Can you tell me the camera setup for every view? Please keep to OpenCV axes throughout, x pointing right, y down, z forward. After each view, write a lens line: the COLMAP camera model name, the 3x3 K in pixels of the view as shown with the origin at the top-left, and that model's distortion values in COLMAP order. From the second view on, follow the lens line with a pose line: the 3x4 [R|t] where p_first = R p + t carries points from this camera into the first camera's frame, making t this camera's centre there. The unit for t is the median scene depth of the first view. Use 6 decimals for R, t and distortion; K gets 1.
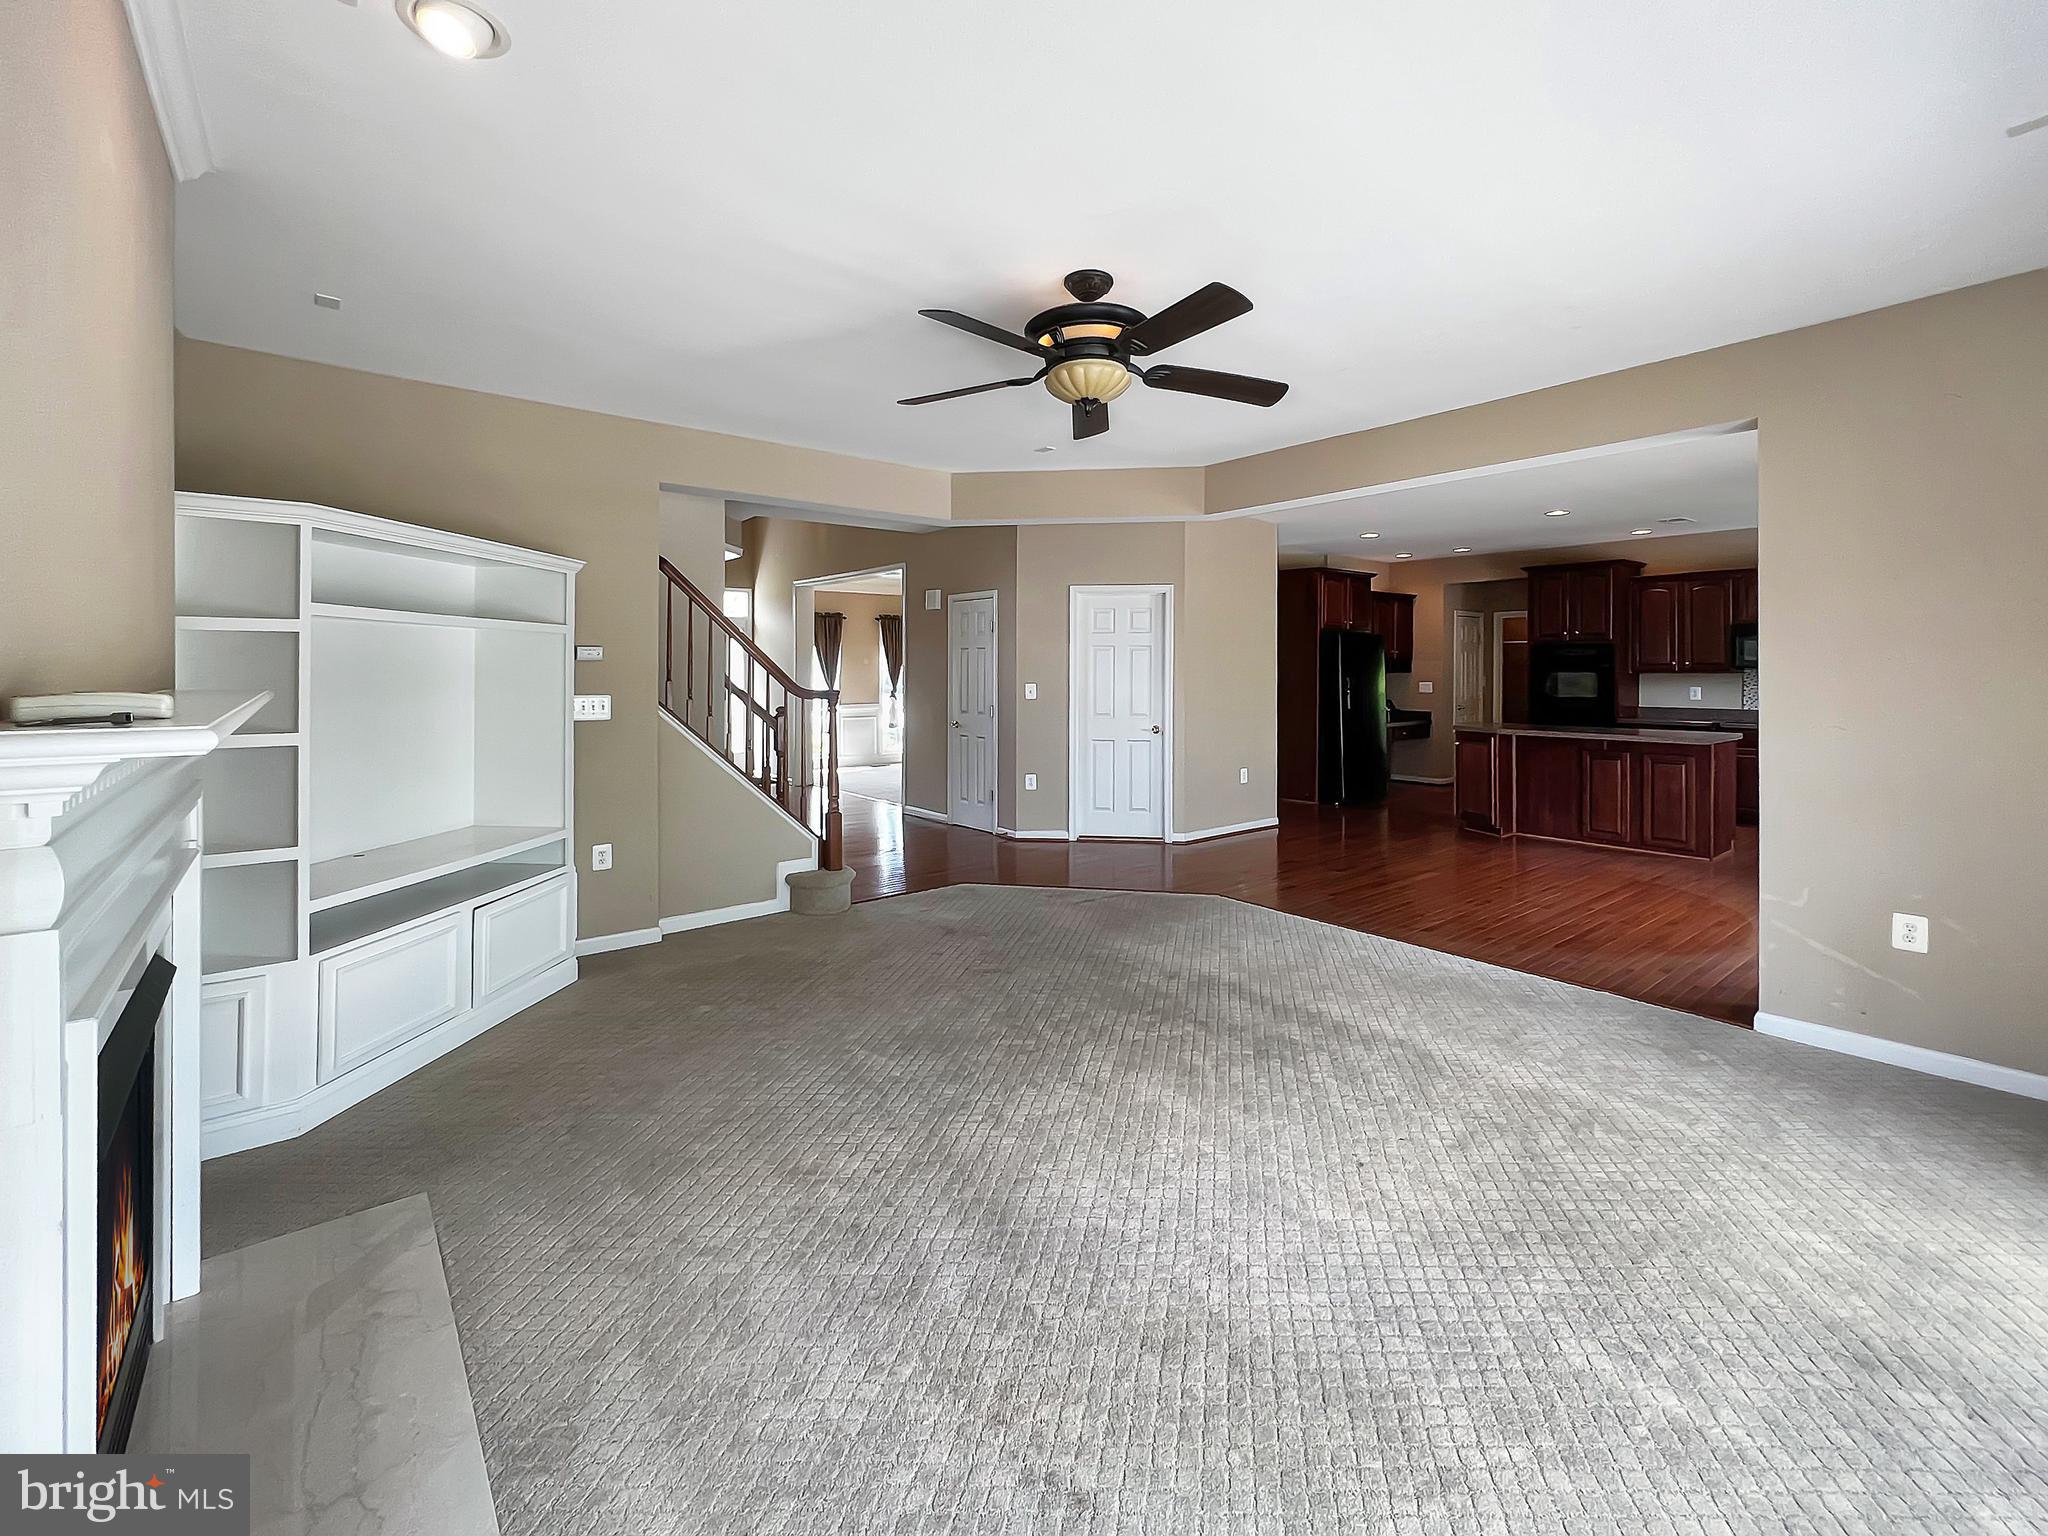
lens RADIAL K [[884.1, 0, 1024.0], [0, 884.1, 768.0], [0, 0, 1]] dist [-0.000091, 0.000023]
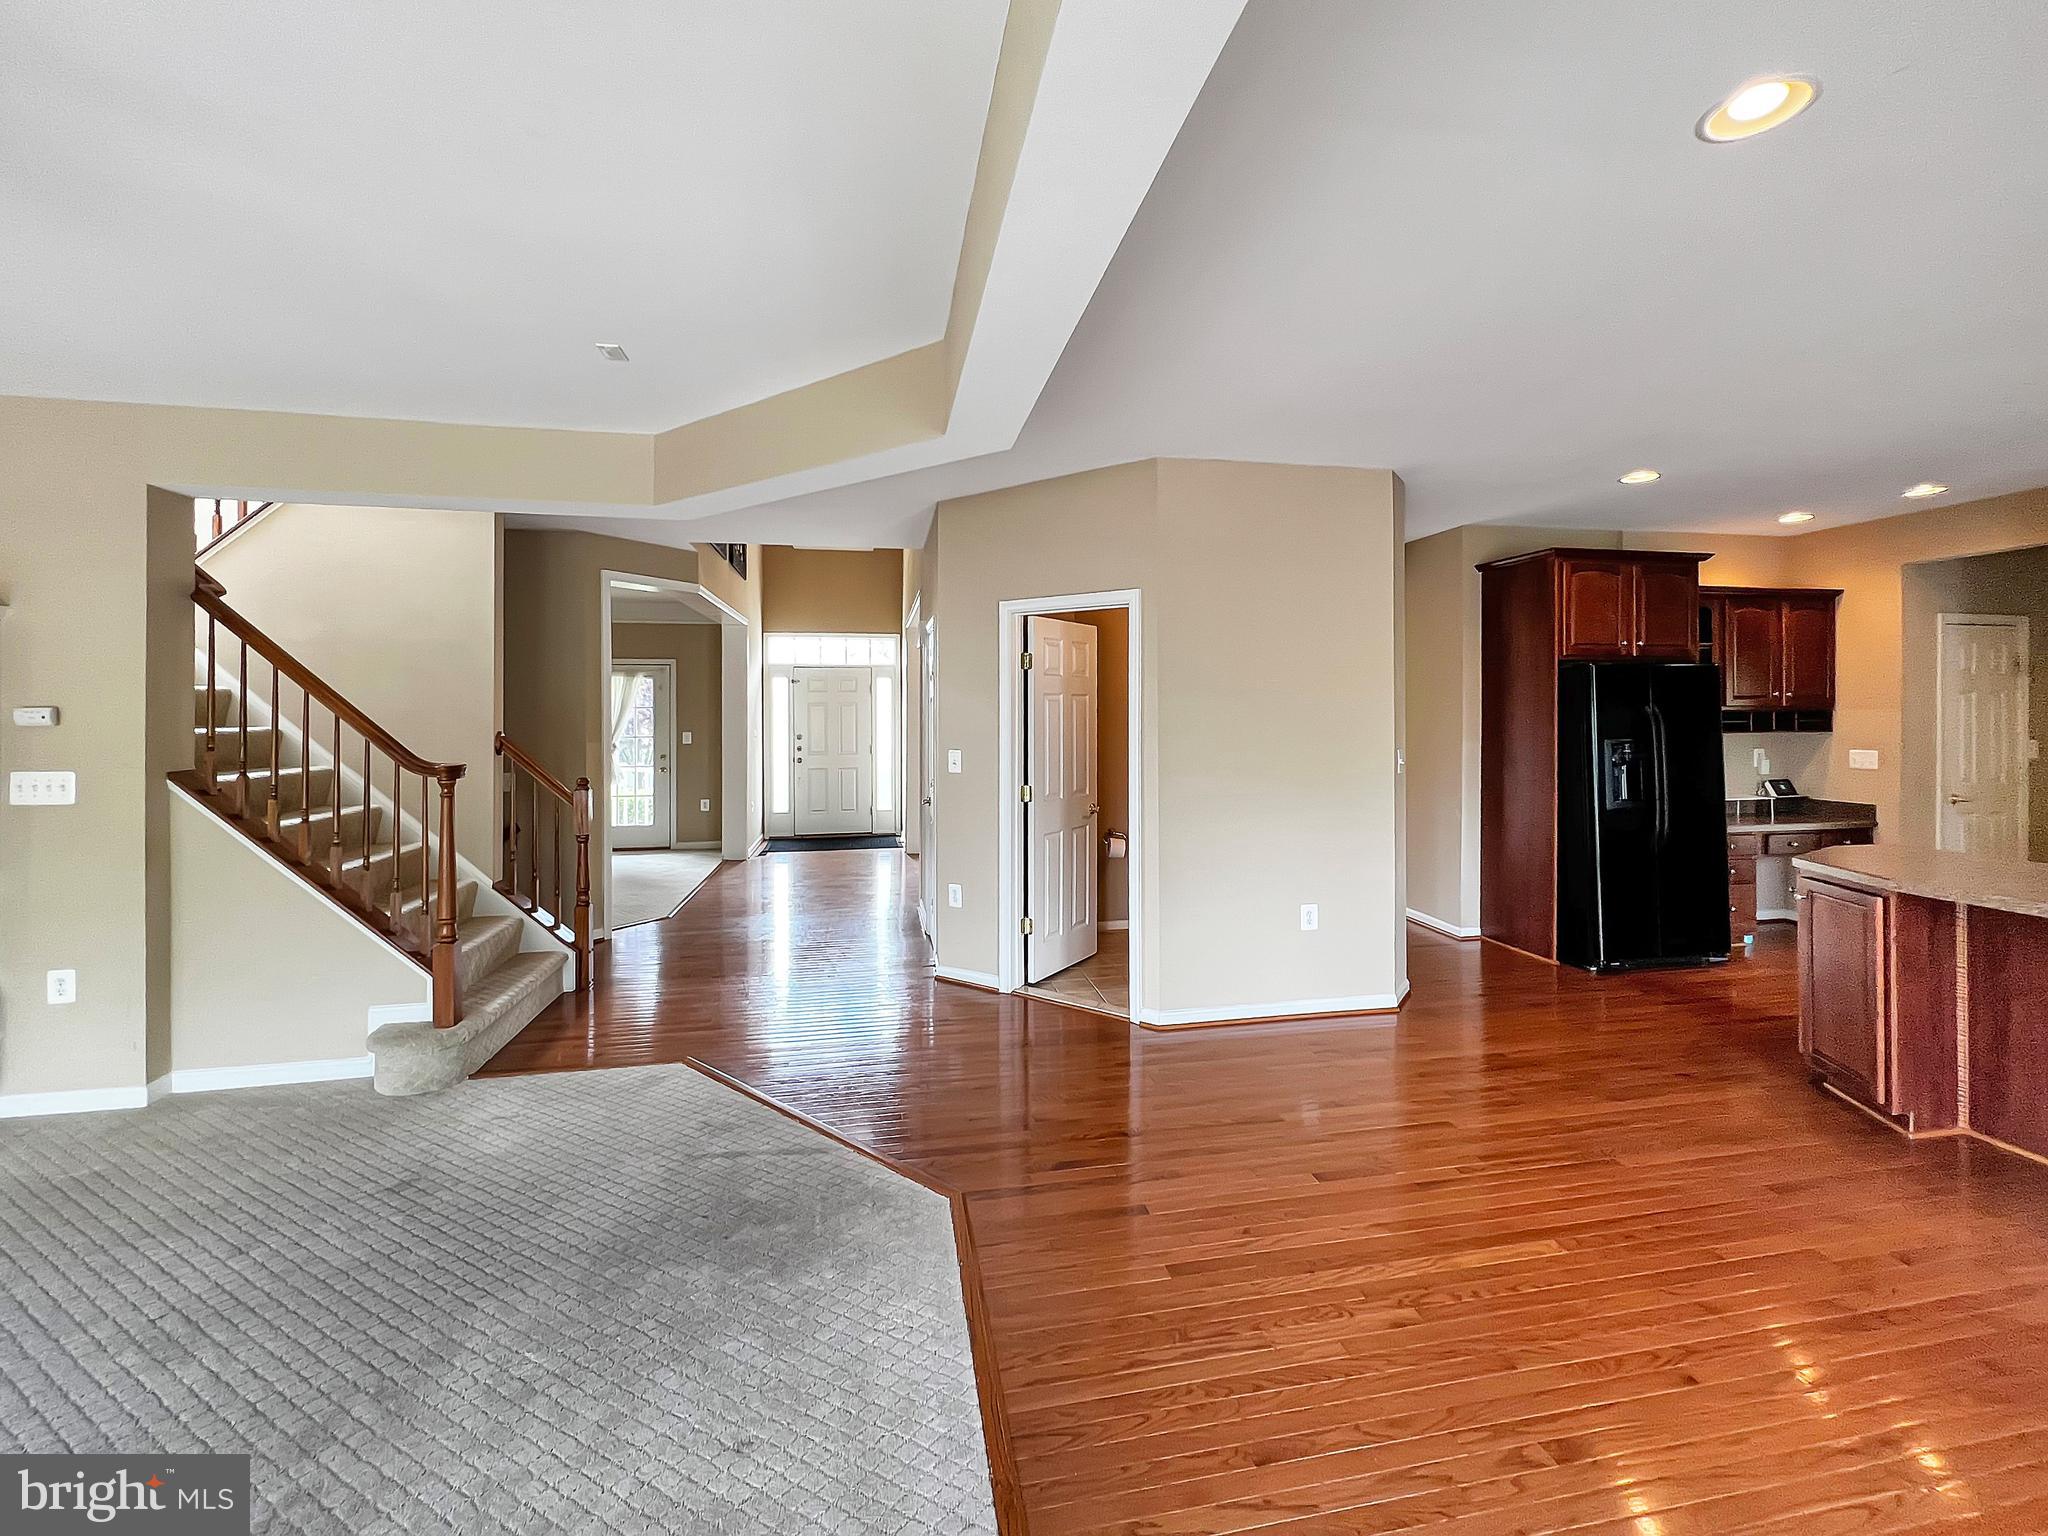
lens RADIAL K [[830.8, 0, 1024.0], [0, 830.8, 768.0], [0, 0, 1]] dist [0.000296, 0.000121]
pose [[0.882605, 0.029398, -0.469196, 0.322729], [-0.050800, 0.998163, -0.033019, -0.058140], [0.467363, 0.052978, 0.882477, 0.423546]]
